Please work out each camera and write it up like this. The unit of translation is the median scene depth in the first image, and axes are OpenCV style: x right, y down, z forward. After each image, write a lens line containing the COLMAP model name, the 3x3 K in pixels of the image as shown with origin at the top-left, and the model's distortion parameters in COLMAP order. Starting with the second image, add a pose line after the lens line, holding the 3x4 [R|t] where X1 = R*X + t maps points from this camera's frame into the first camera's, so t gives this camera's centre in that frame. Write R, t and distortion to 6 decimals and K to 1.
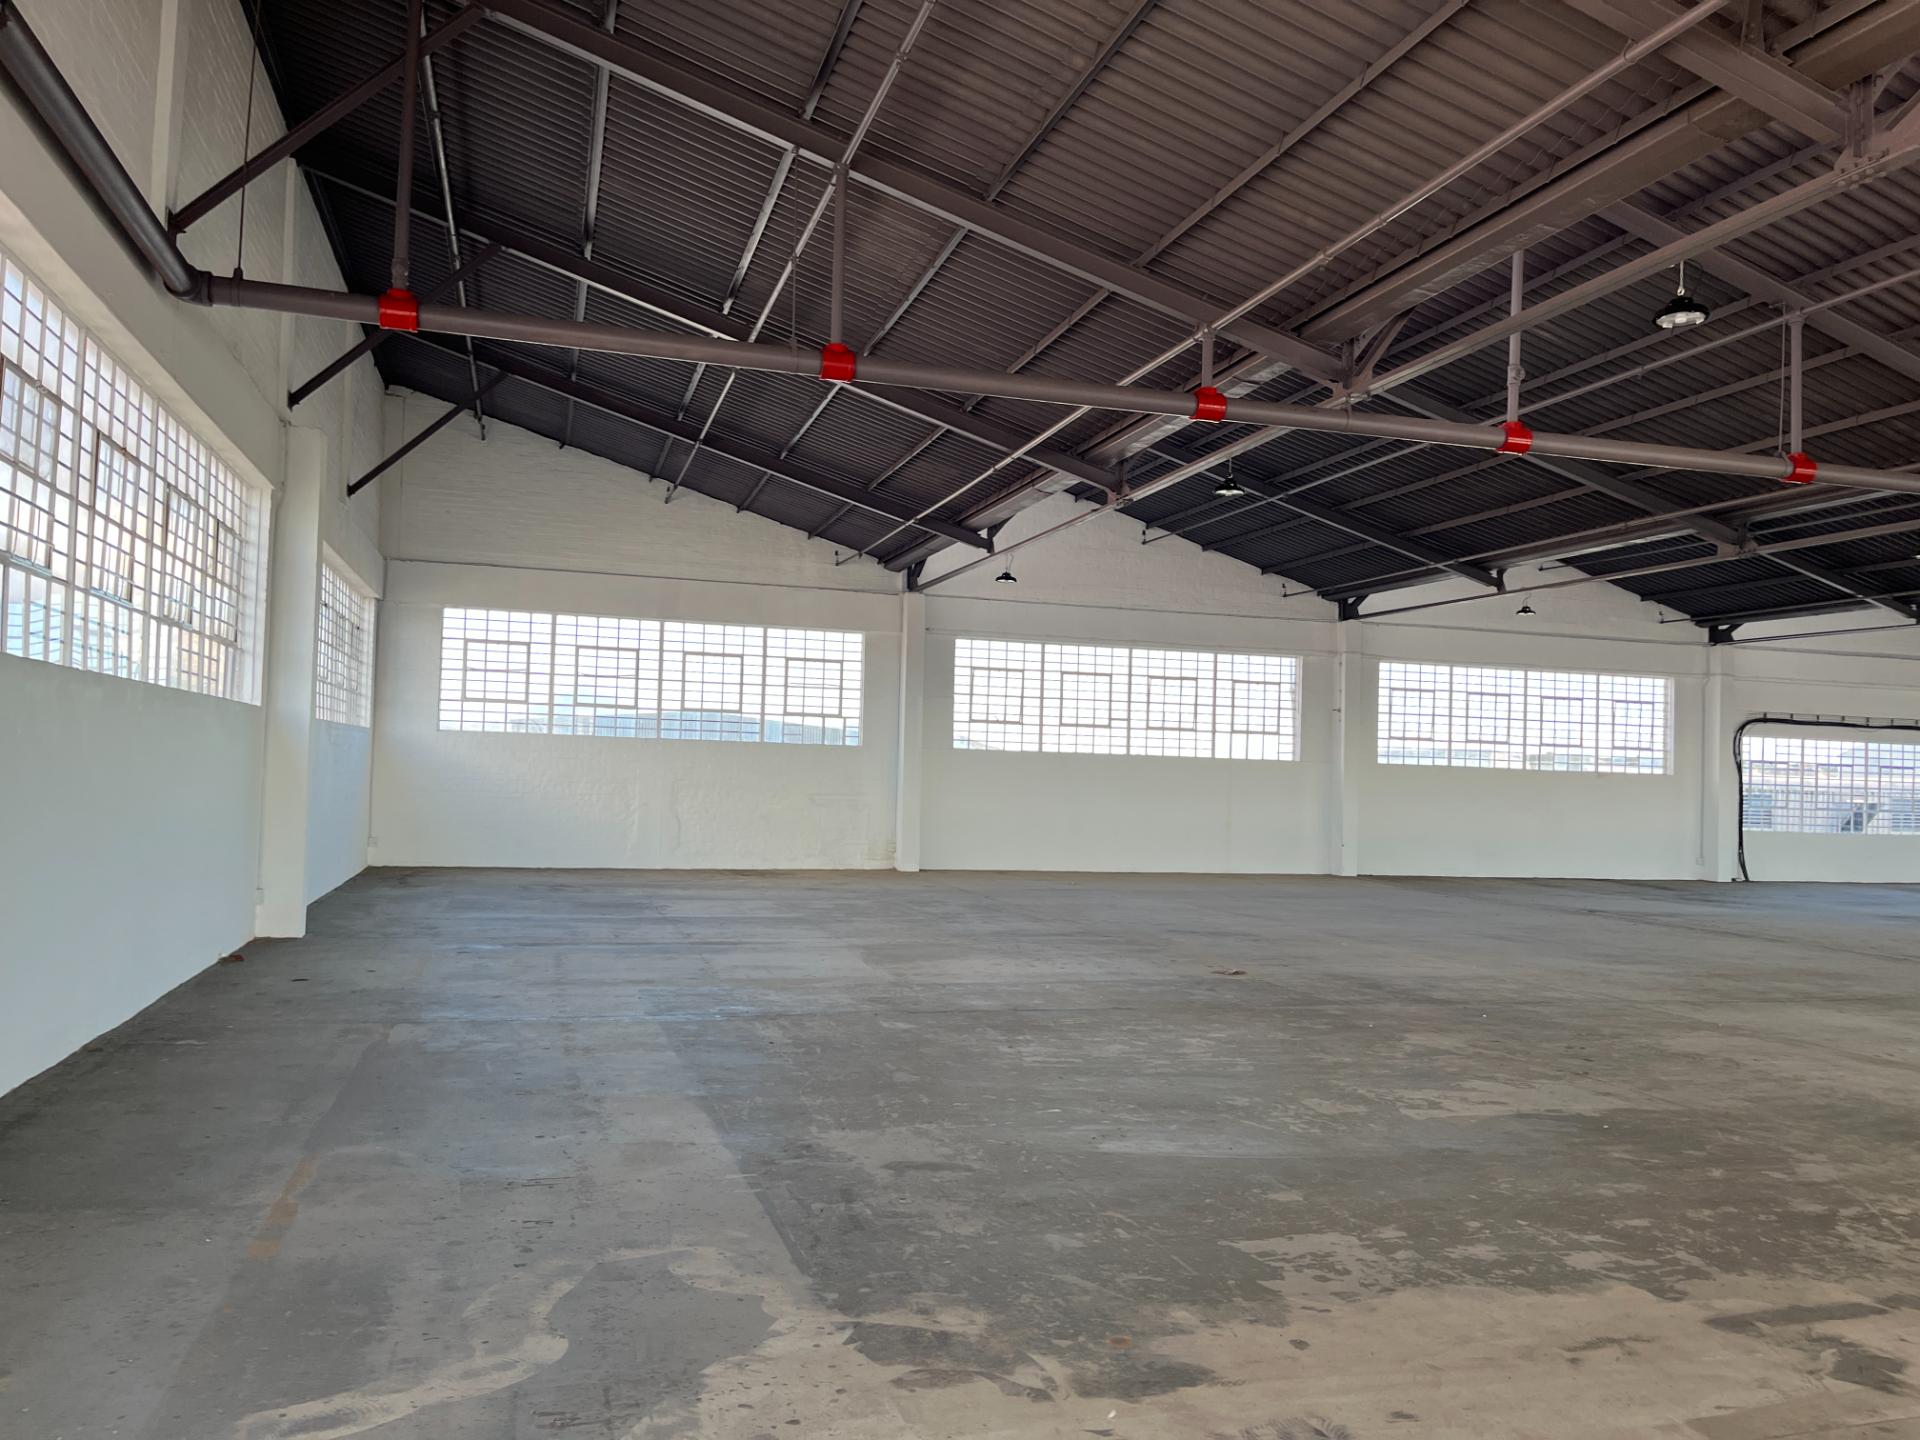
lens RADIAL K [[1440.6, 0, 957.1], [0, 1440.6, 709.2], [0, 0, 1]] dist [0.066163, -0.099840]
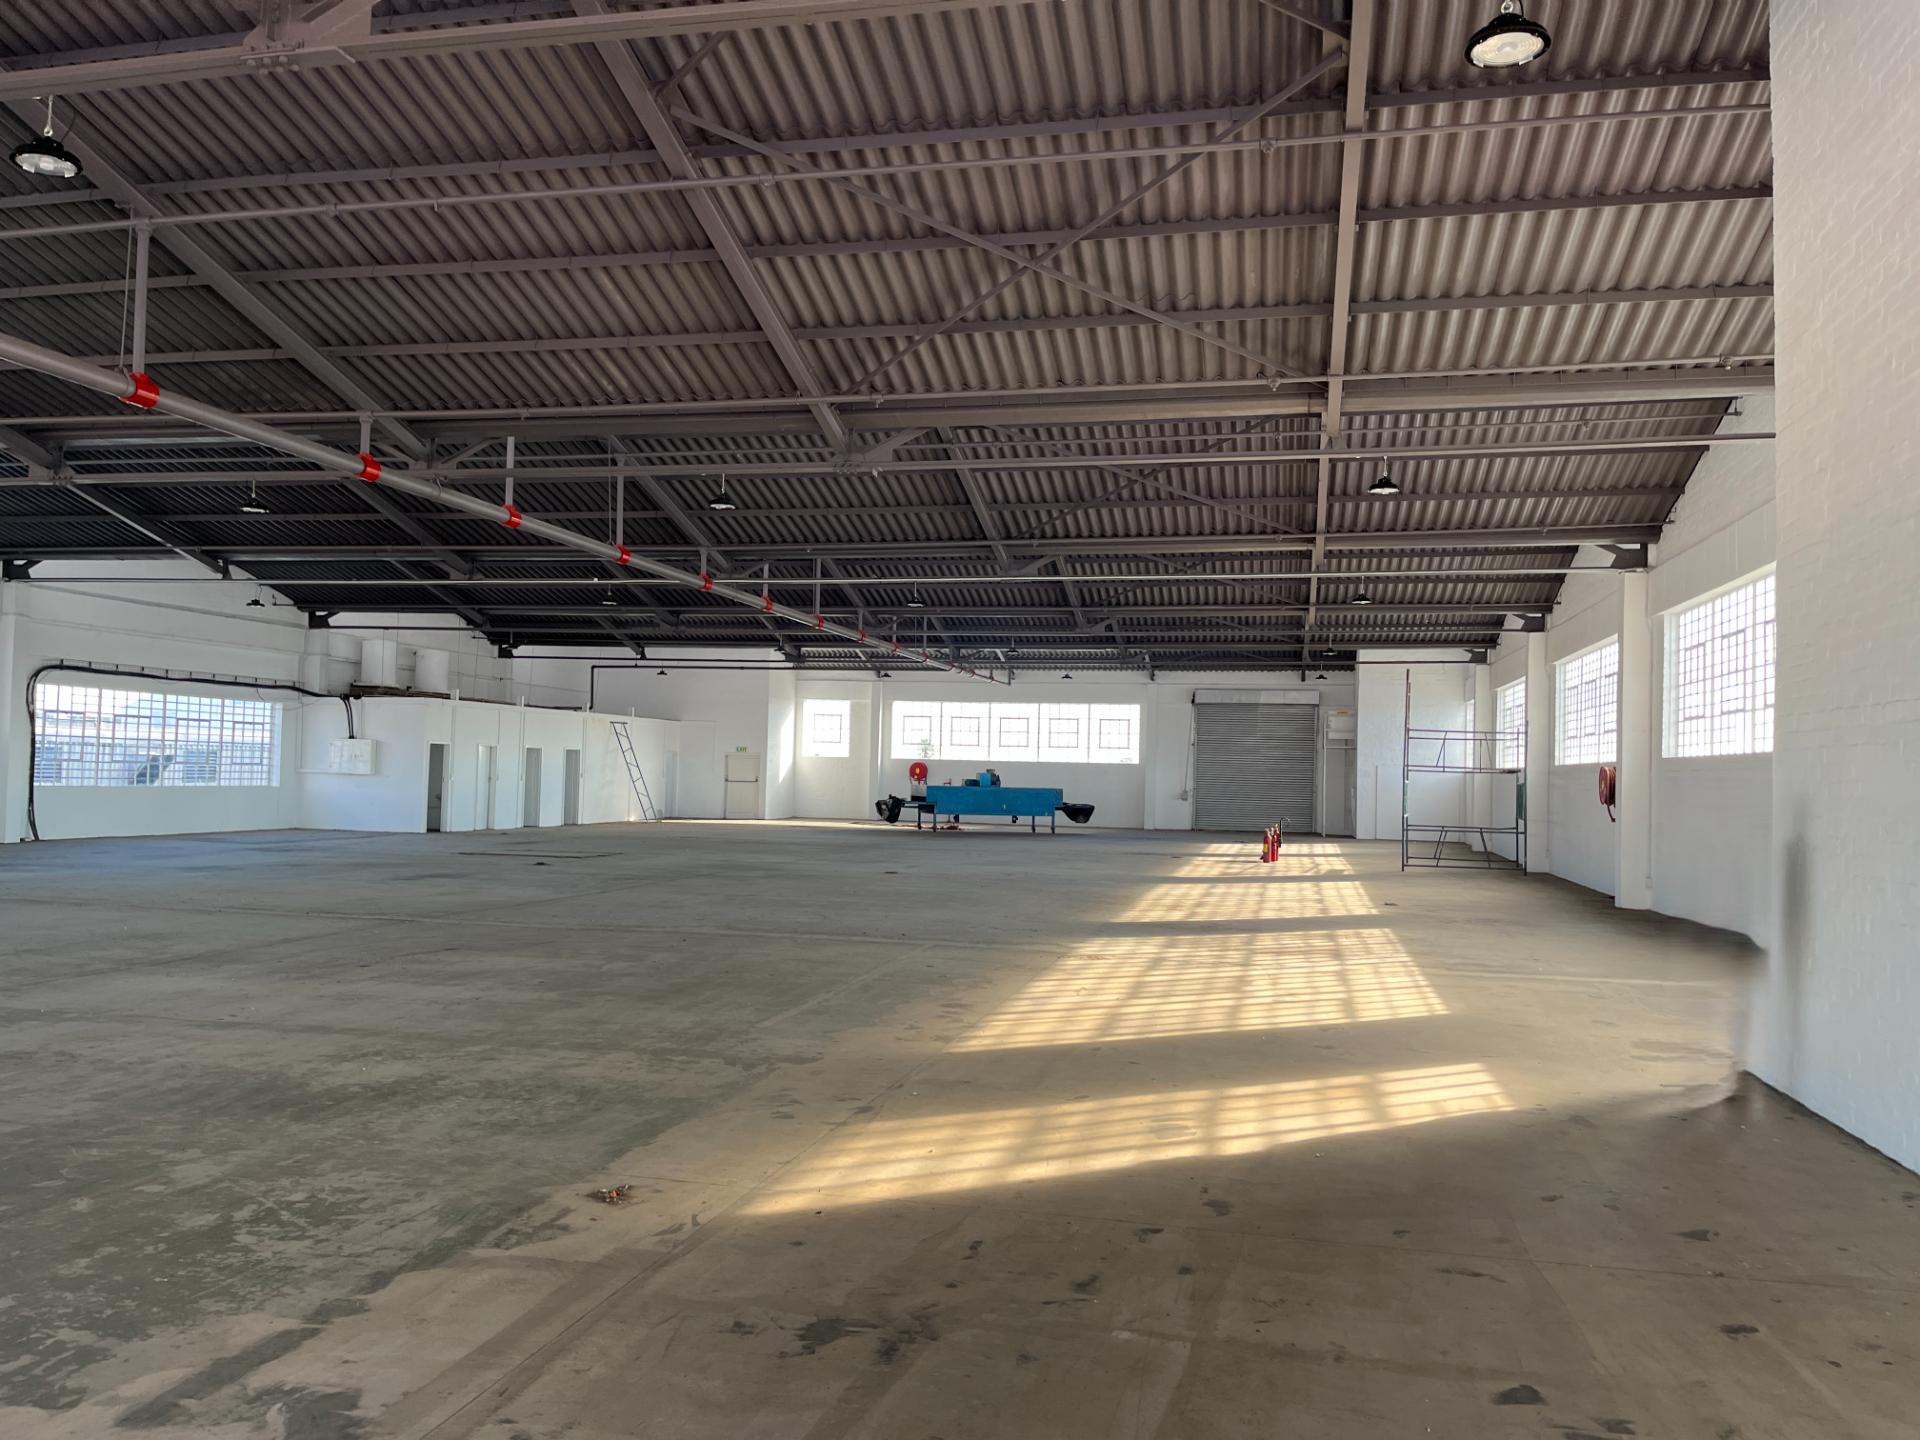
lens RADIAL K [[1437.3, 0, 970.5], [0, 1437.3, 734.2], [0, 0, 1]] dist [0.092918, -0.129028]
pose [[0.474936, 0.006453, 0.879997, 0.008586], [-0.050007, 0.998555, 0.019666, 0.003234], [-0.878598, -0.053347, 0.474572, 0.045066]]
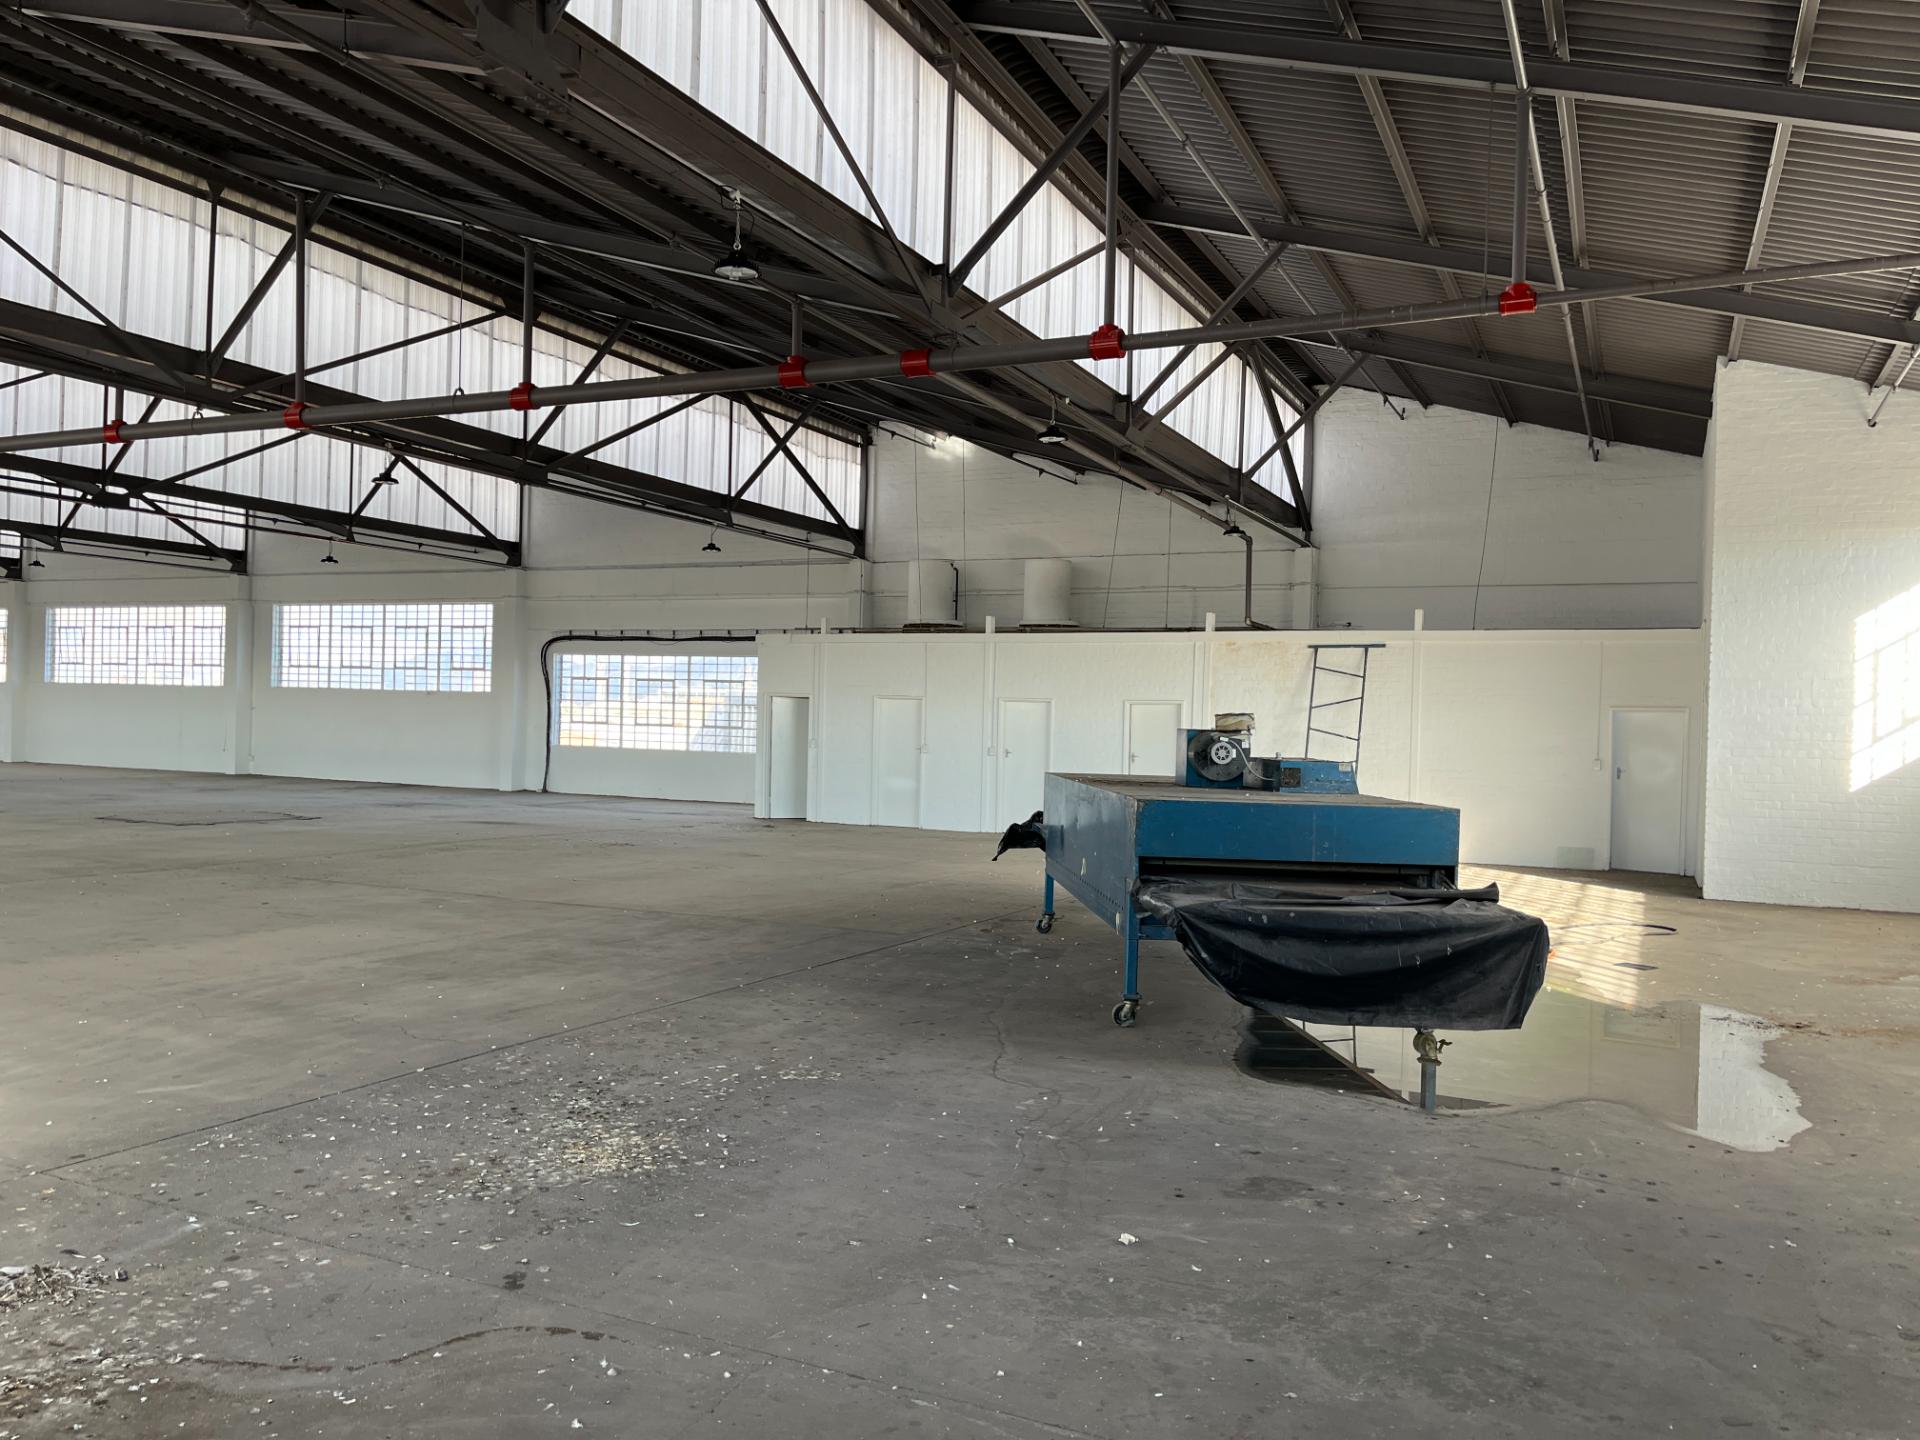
lens RADIAL K [[1433.2, 0, 960.0], [0, 1433.2, 720.0], [0, 0, 1]] dist [0.069332, -0.085445]
pose [[0.751635, -0.011283, -0.659483, 1.553813], [0.022283, 0.999717, 0.008293, 0.068744], [0.659203, -0.020929, 0.751674, 0.447195]]
